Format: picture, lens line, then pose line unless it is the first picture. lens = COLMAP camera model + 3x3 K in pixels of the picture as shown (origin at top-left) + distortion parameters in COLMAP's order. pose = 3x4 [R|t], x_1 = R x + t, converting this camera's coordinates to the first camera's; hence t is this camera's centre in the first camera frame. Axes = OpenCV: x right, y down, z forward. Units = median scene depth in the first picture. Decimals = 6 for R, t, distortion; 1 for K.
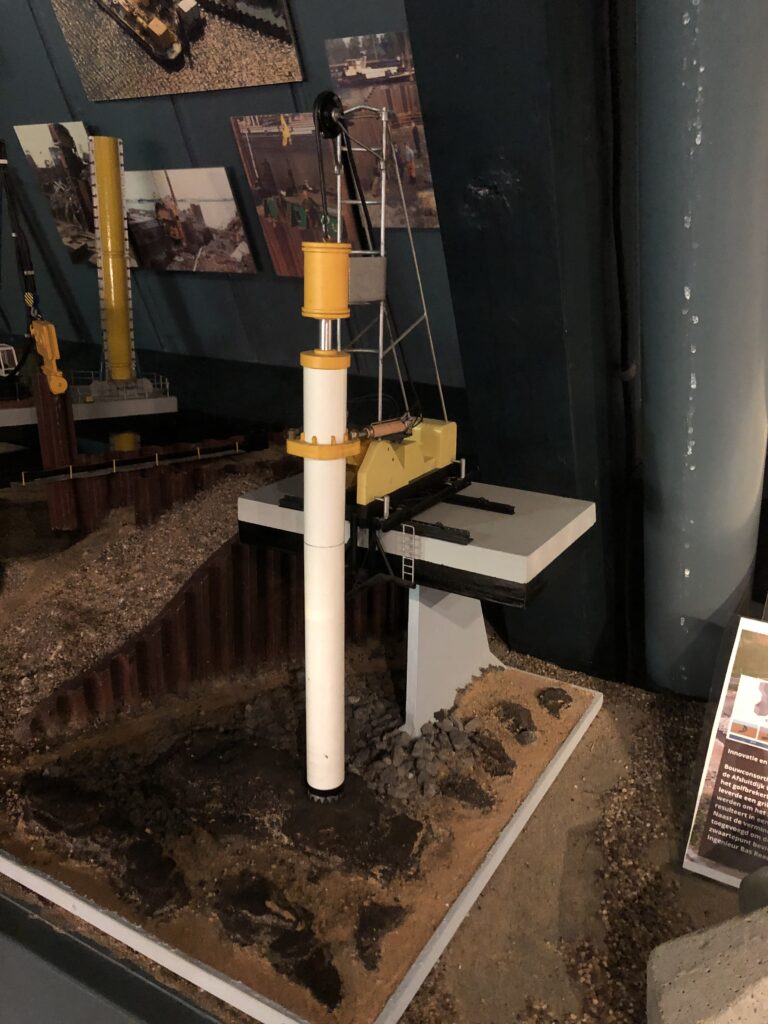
lens RADIAL K [[841.8, 0, 383.9], [0, 841.8, 511.3], [0, 0, 1]] dist [0.012895, 0.001361]
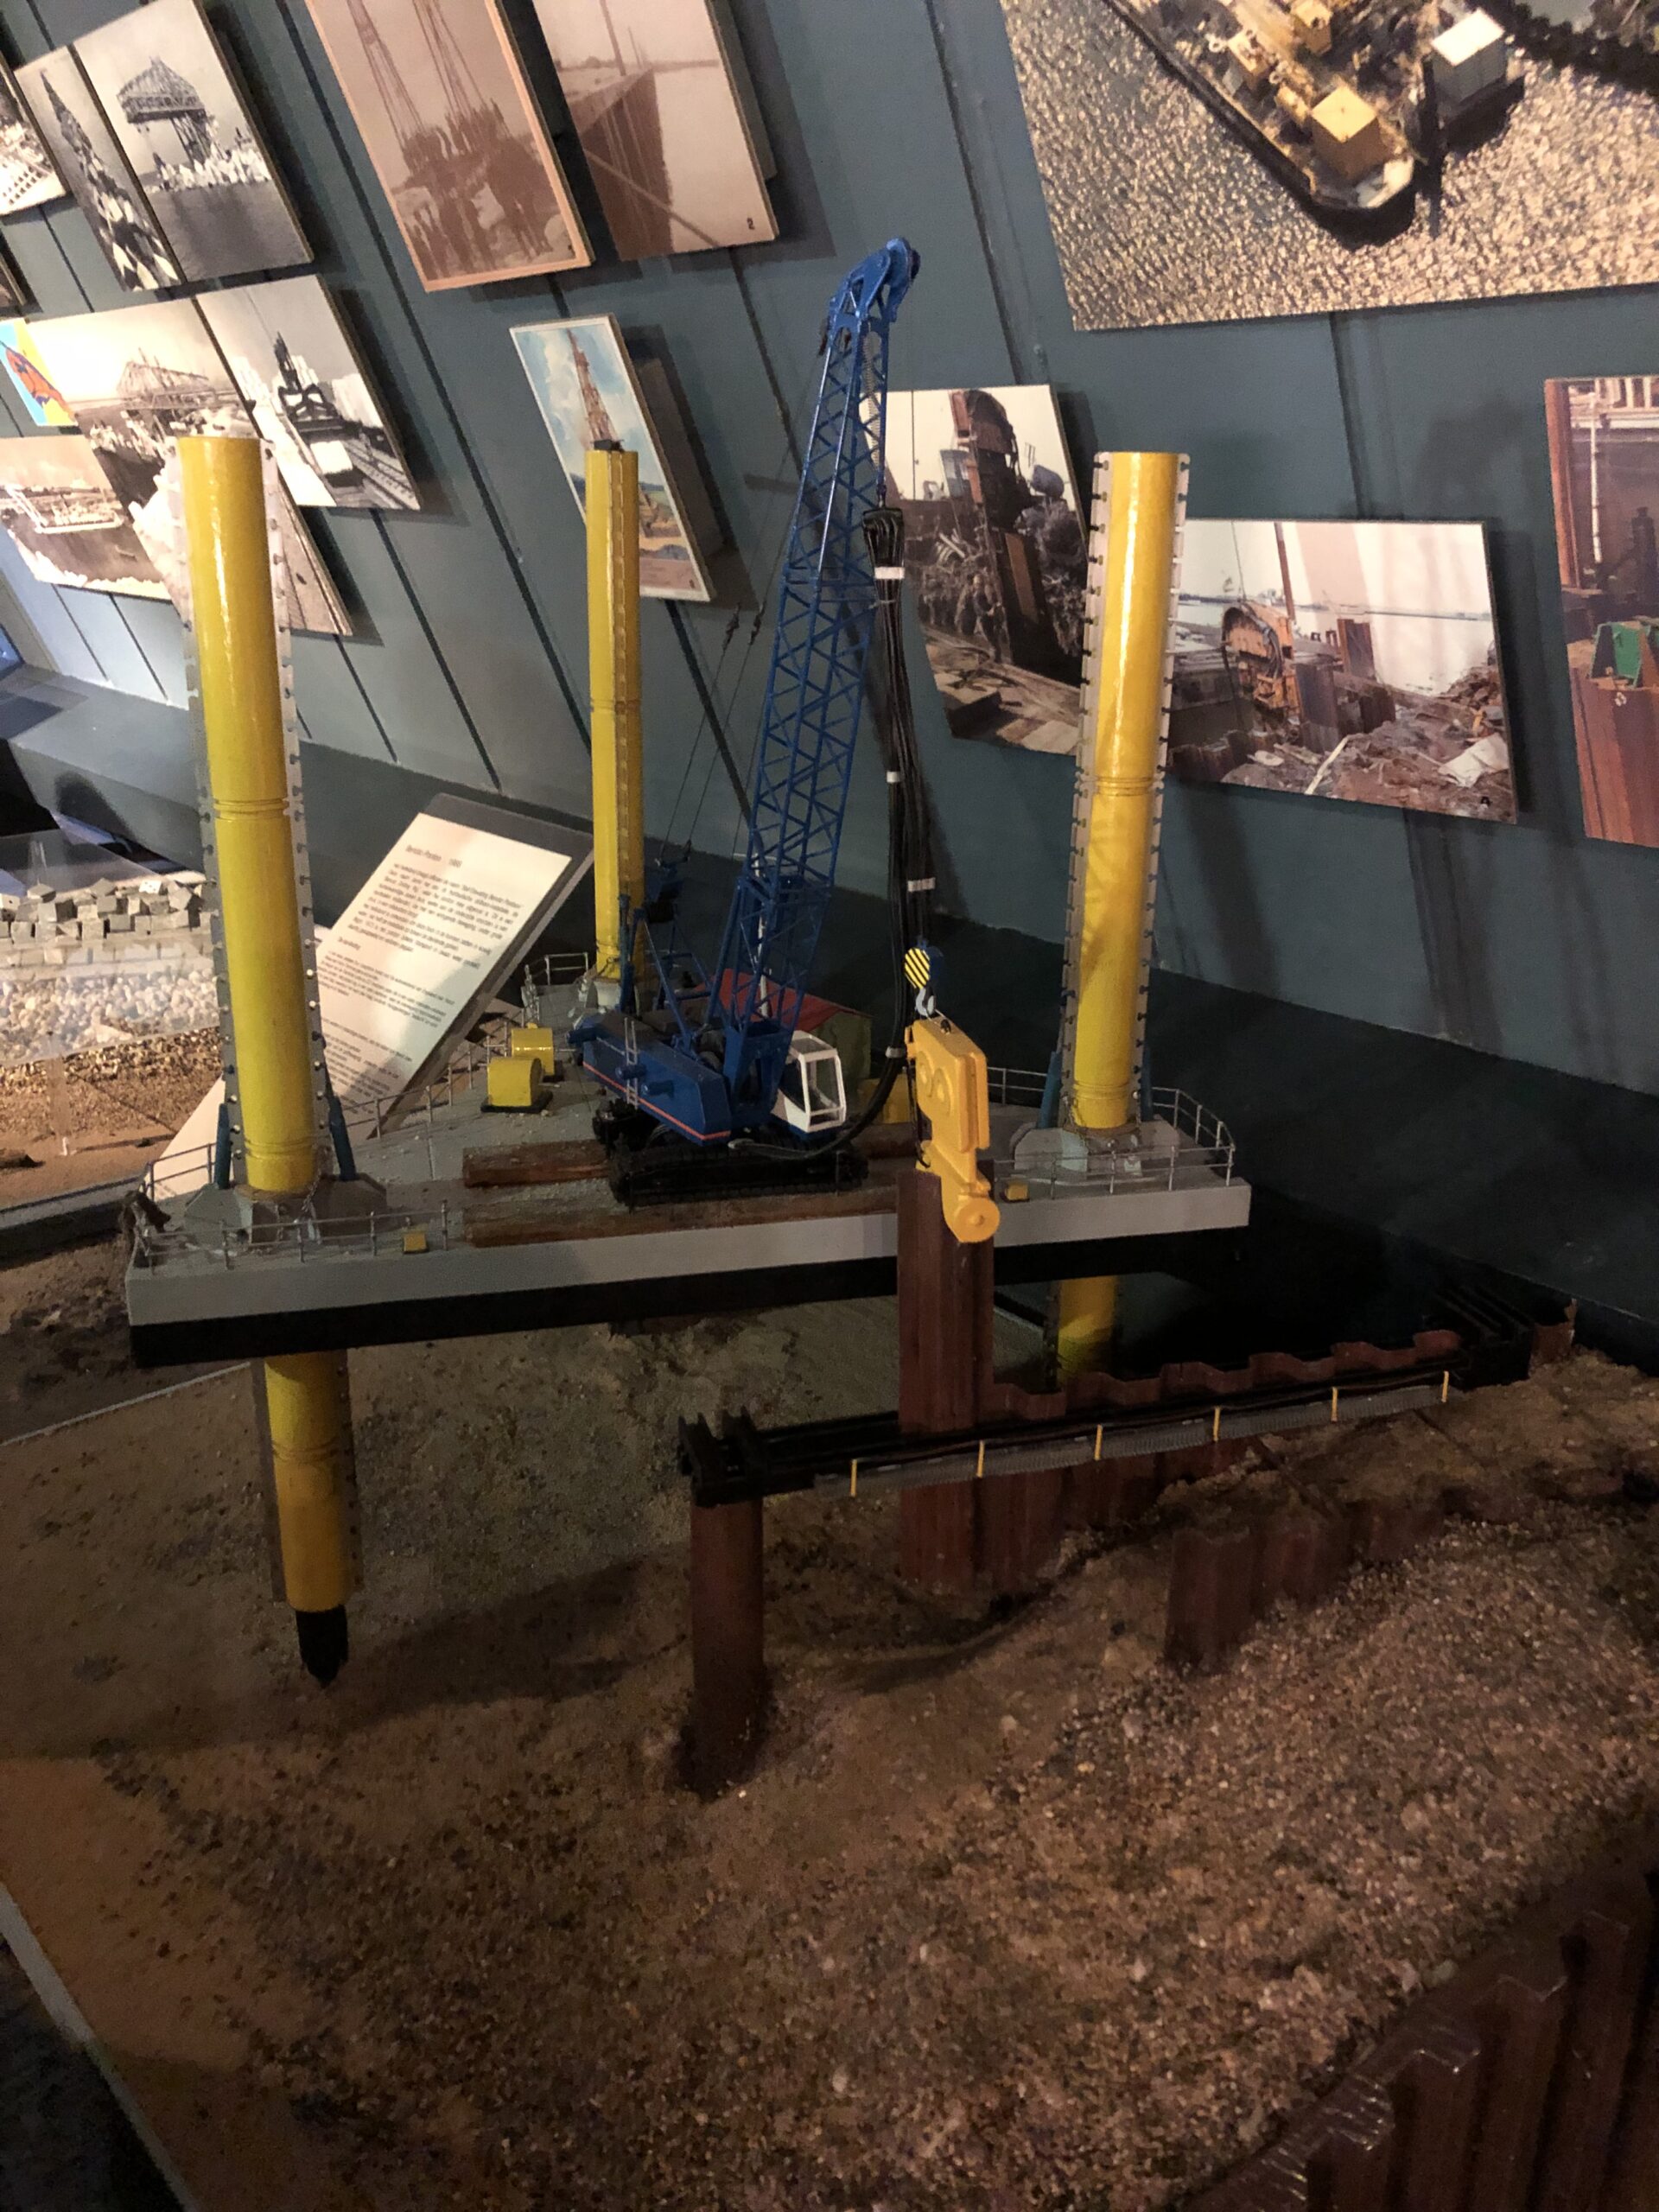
lens RADIAL K [[1818.4, 0, 830.9], [0, 1818.4, 1106.3], [0, 0, 1]] dist [0.012895, 0.001361]
pose [[0.947817, 0.090478, -0.305706, -0.191592], [-0.084522, 0.995885, 0.032695, -0.184820], [0.307407, -0.005150, 0.951564, 0.249068]]
